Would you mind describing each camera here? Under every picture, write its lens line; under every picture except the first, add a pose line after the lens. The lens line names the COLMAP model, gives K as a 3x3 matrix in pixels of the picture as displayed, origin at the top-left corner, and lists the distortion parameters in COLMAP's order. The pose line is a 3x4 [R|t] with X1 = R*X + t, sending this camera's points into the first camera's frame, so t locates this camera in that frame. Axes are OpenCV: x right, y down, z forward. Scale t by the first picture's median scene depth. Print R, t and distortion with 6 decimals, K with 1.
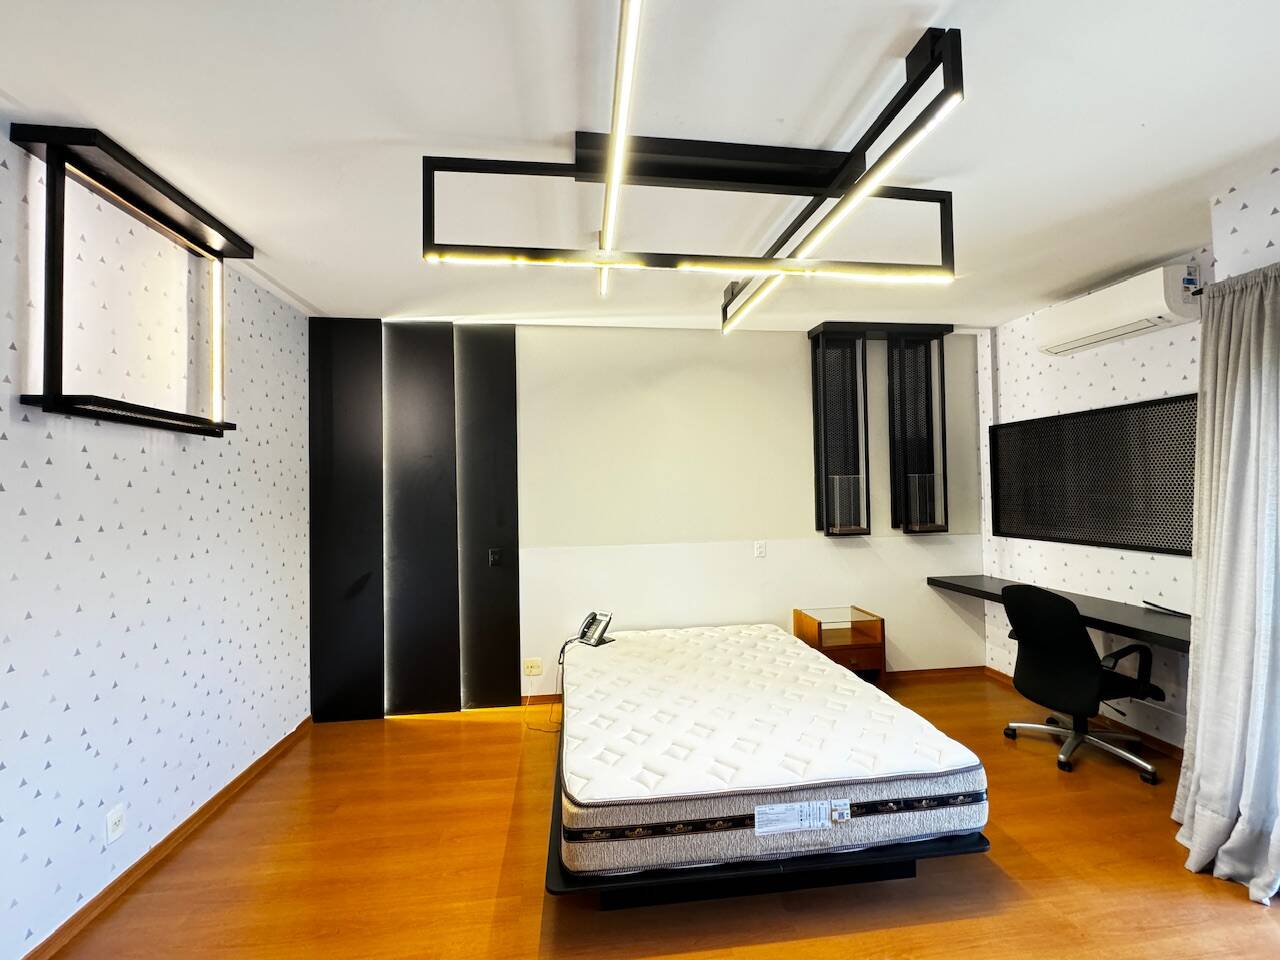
lens RADIAL K [[511.7, 0, 639.7], [0, 511.7, 479.7], [0, 0, 1]] dist [-0.002477, -0.000105]
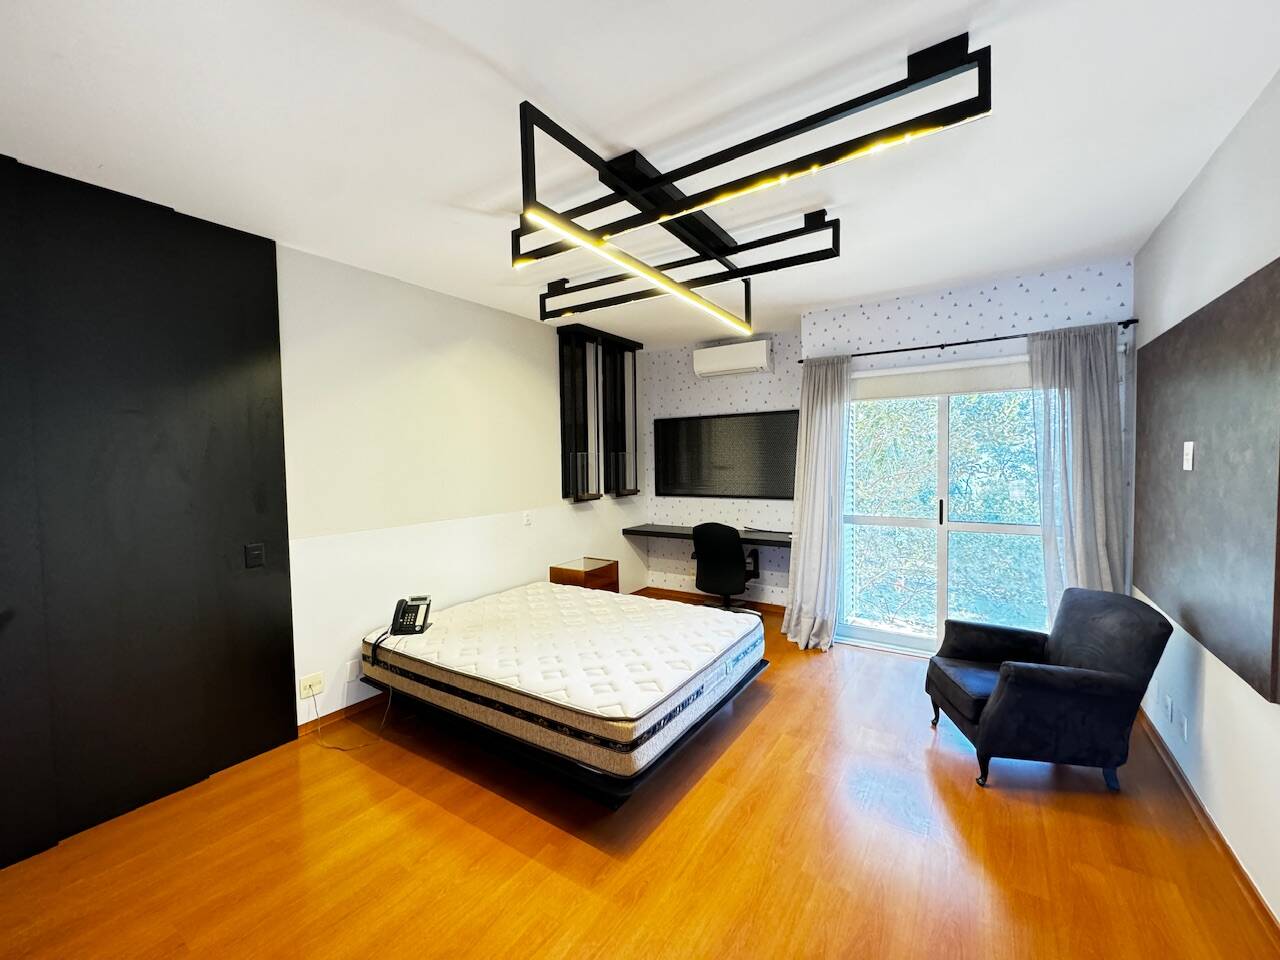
lens RADIAL K [[511.7, 0, 643.8], [0, 511.7, 479.2], [0, 0, 1]] dist [-0.002477, -0.000105]
pose [[0.649291, -0.022839, 0.760197, -0.472928], [-0.009117, 0.999243, 0.037807, 0.009435], [-0.760486, -0.031478, 0.648591, 0.099526]]
